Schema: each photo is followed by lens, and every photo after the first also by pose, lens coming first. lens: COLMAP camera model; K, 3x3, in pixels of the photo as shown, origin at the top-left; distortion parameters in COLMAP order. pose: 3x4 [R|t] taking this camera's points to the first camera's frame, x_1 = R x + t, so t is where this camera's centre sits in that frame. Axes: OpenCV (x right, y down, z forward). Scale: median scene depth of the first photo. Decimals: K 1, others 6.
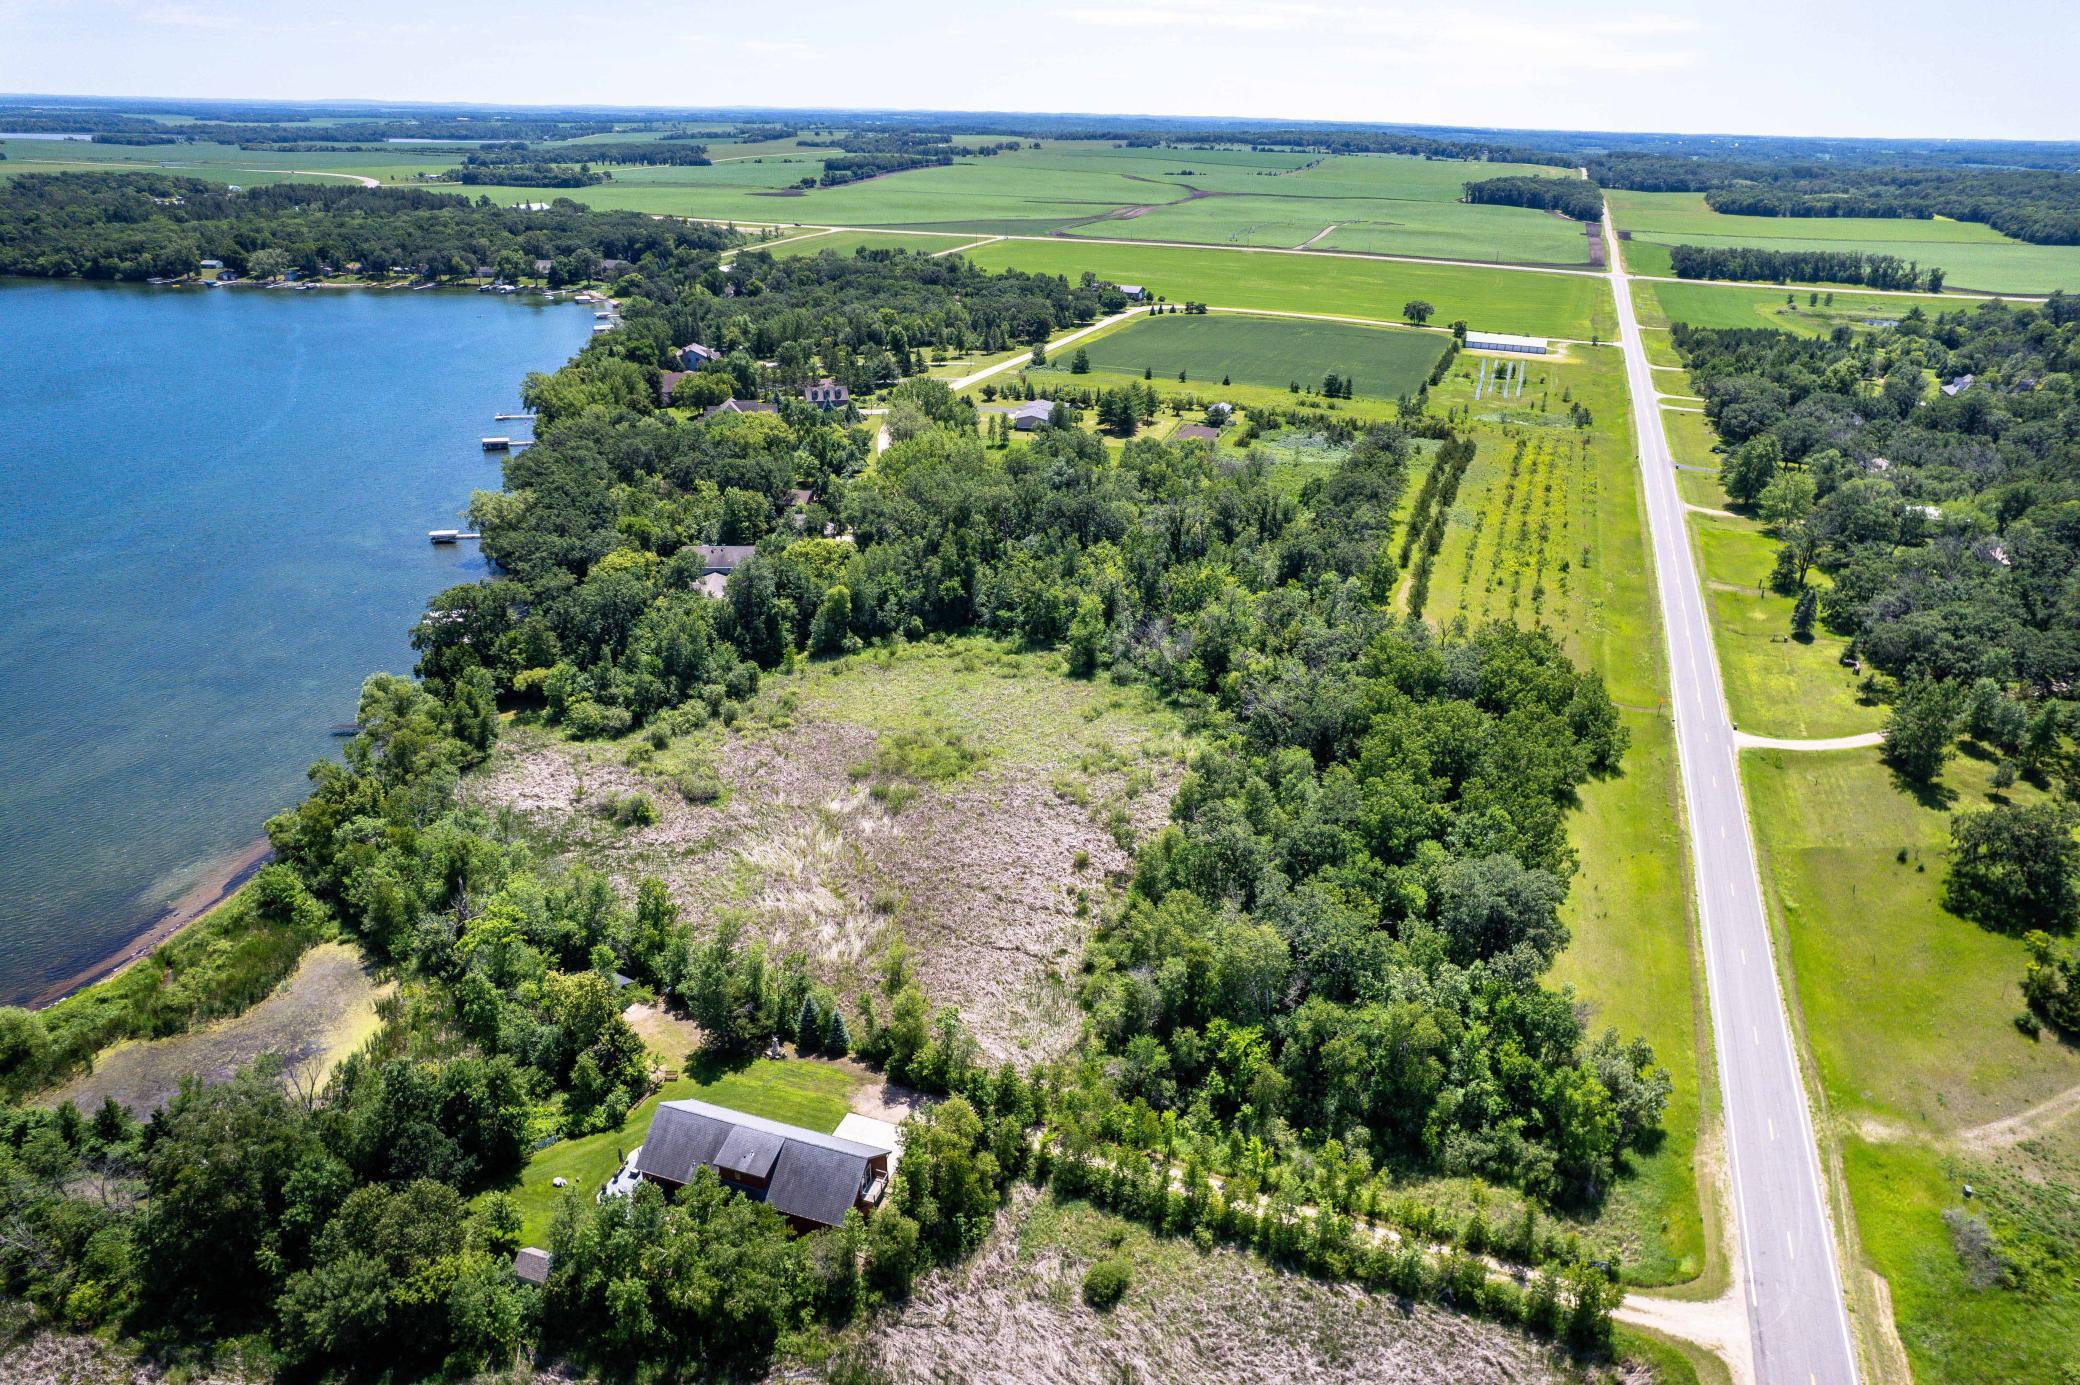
lens RADIAL K [[1331.1, 0, 1046.4], [0, 1331.1, 700.1], [0, 0, 1]] dist [-0.079239, 0.070340]
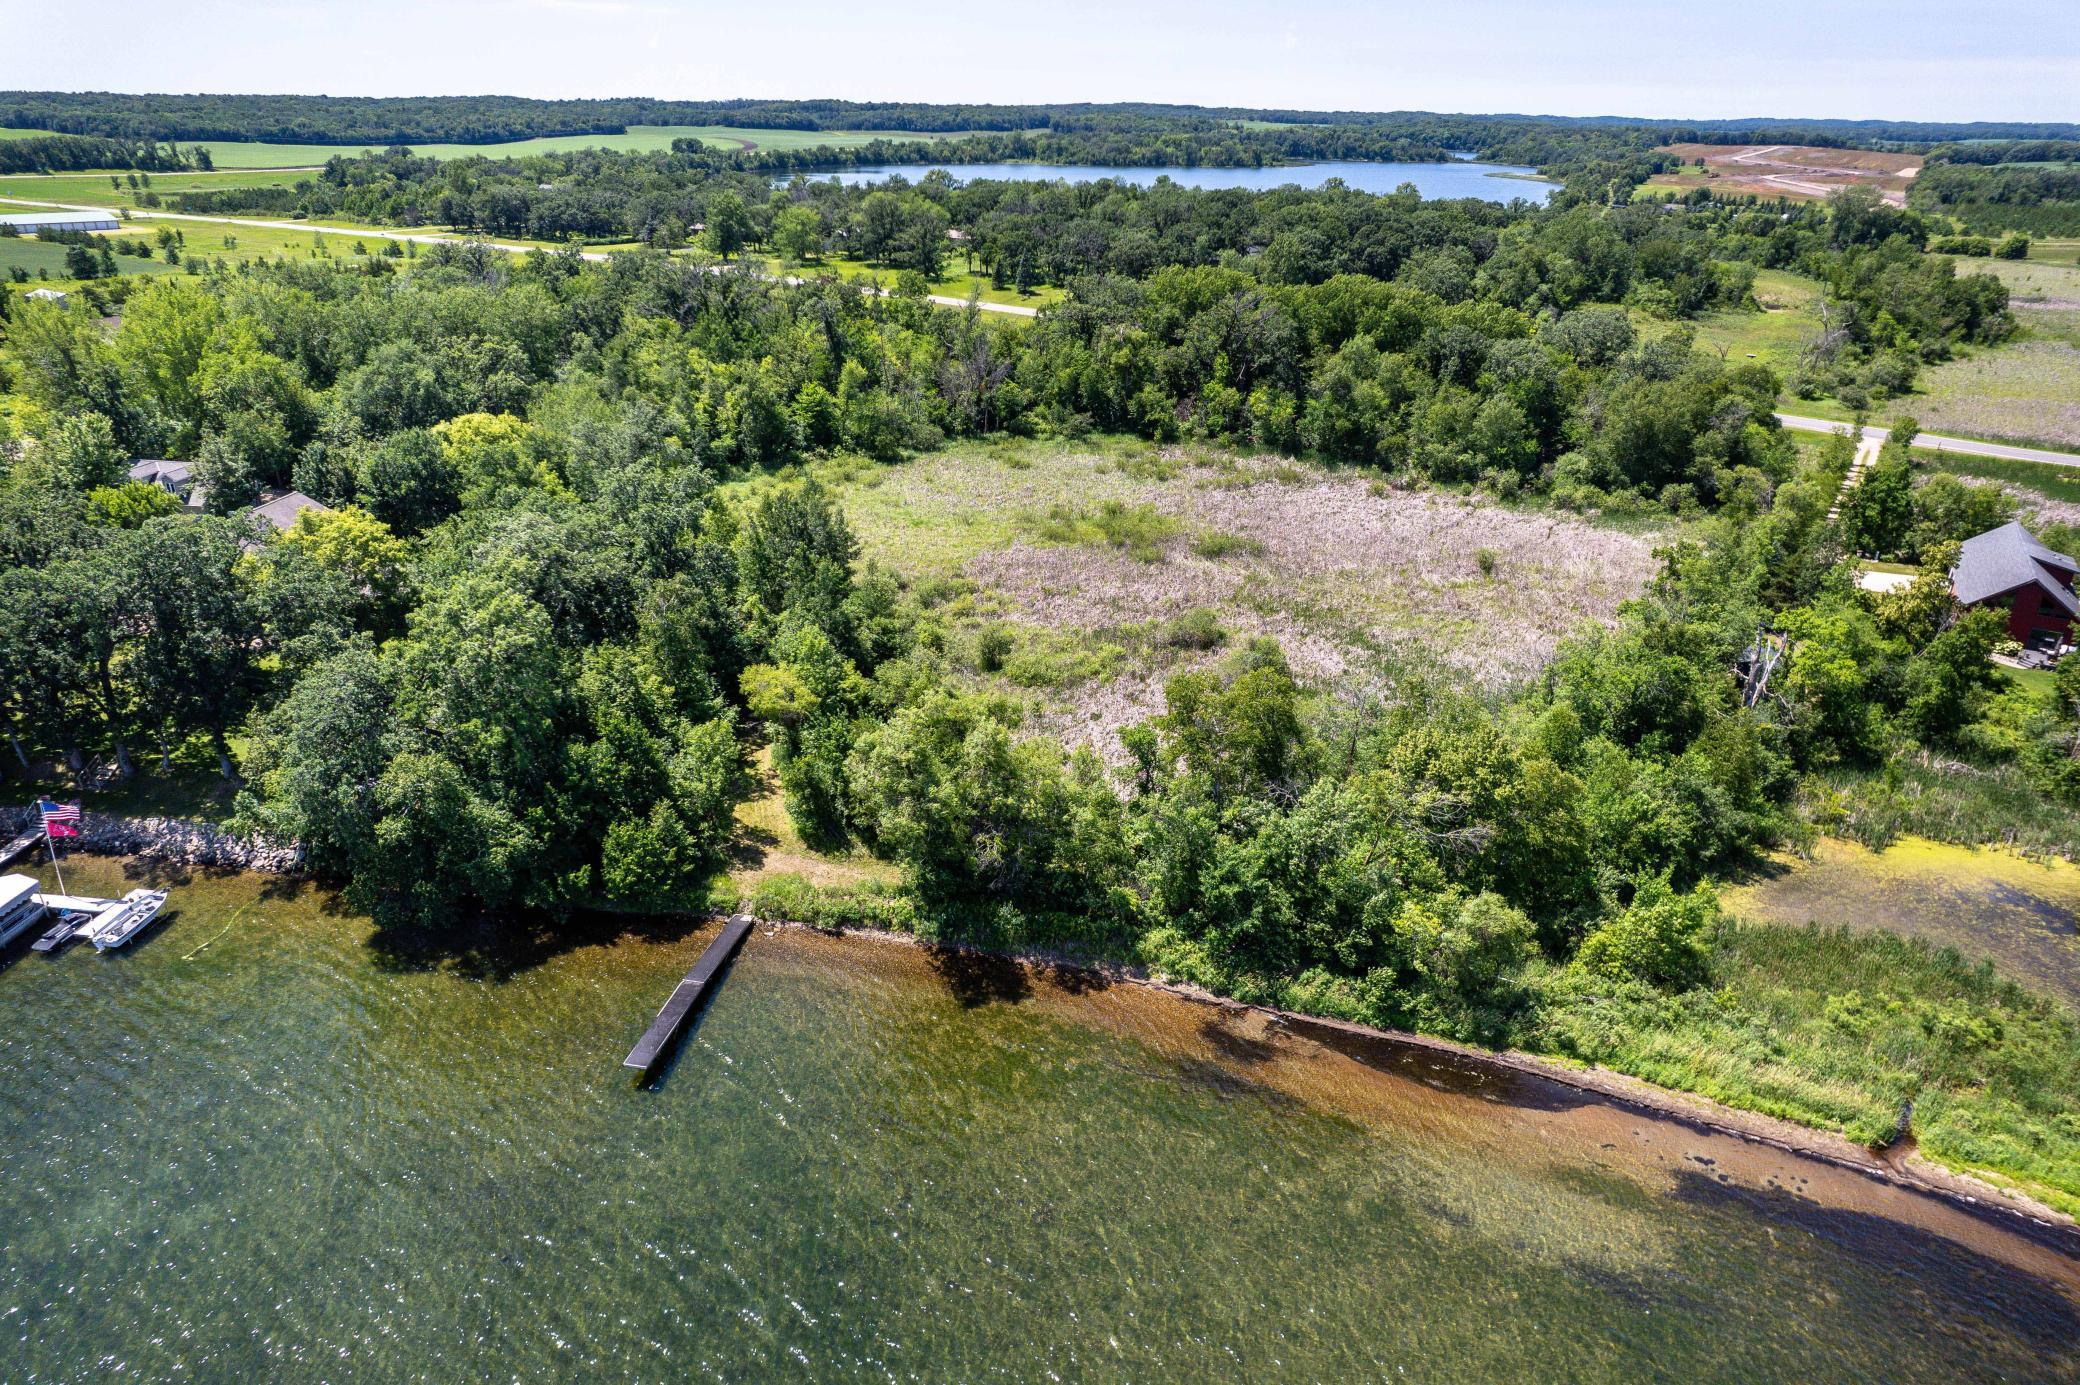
lens RADIAL K [[1331.1, 0, 1047.1], [0, 1331.1, 703.0], [0, 0, 1]] dist [-0.079239, 0.070340]
pose [[0.214231, -0.420655, 0.881564, -0.534286], [0.393039, 0.863353, 0.316452, -0.081765], [-0.894218, 0.278695, 0.350291, 0.538181]]
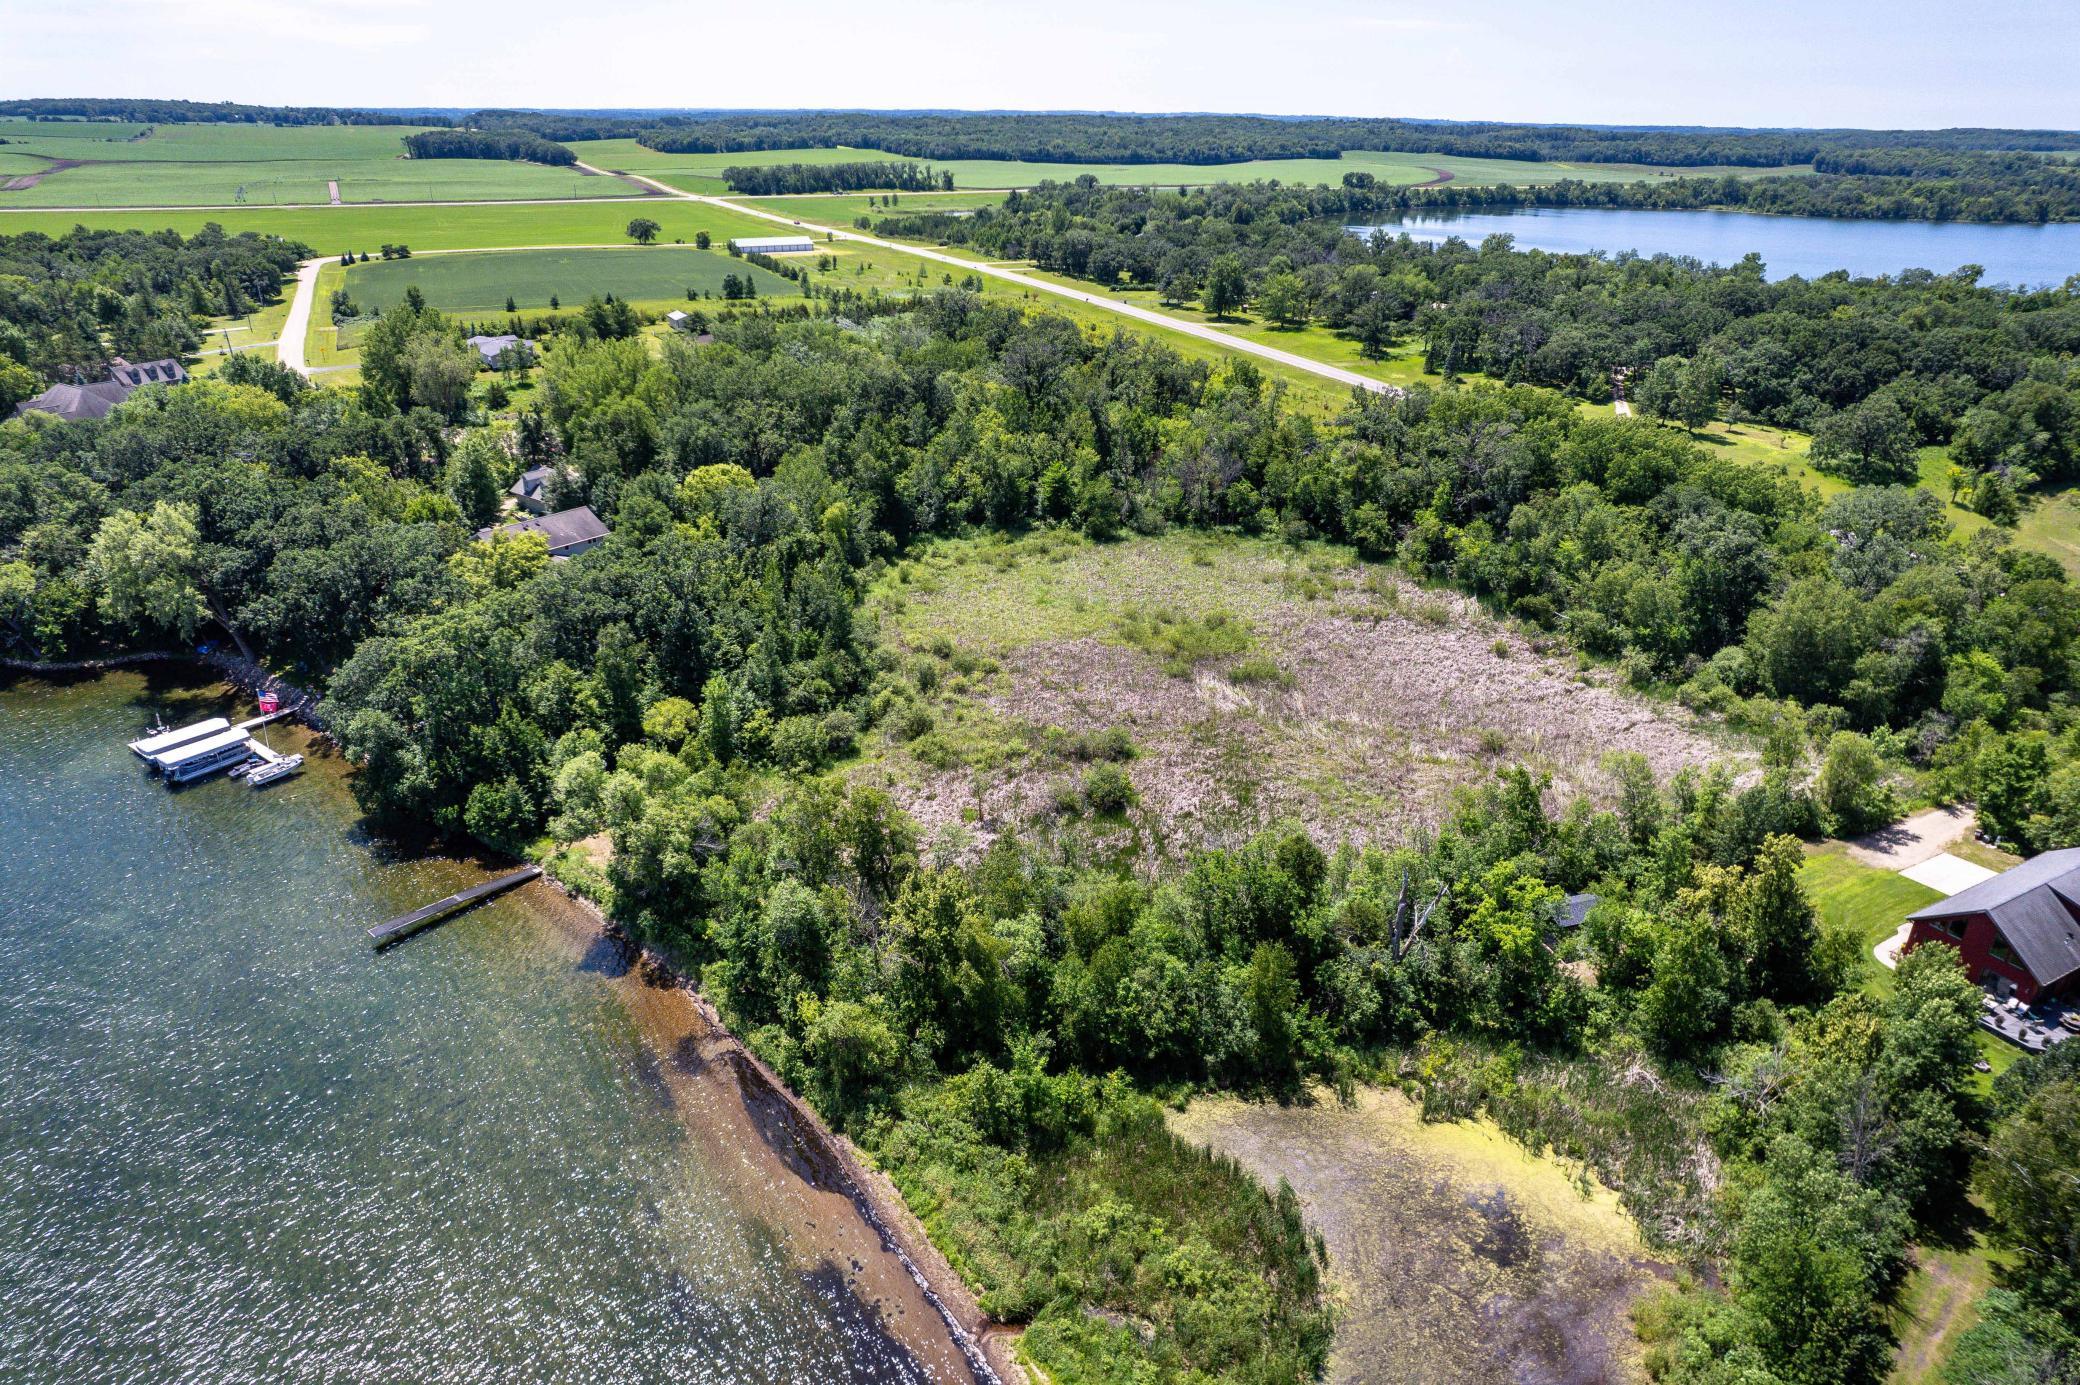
lens RADIAL K [[1331.1, 0, 1044.9], [0, 1331.1, 698.0], [0, 0, 1]] dist [-0.079239, 0.070340]
pose [[0.681981, -0.310531, 0.662173, -0.467790], [0.301683, 0.944214, 0.132090, -0.037067], [-0.666251, 0.109683, 0.737618, 0.313806]]
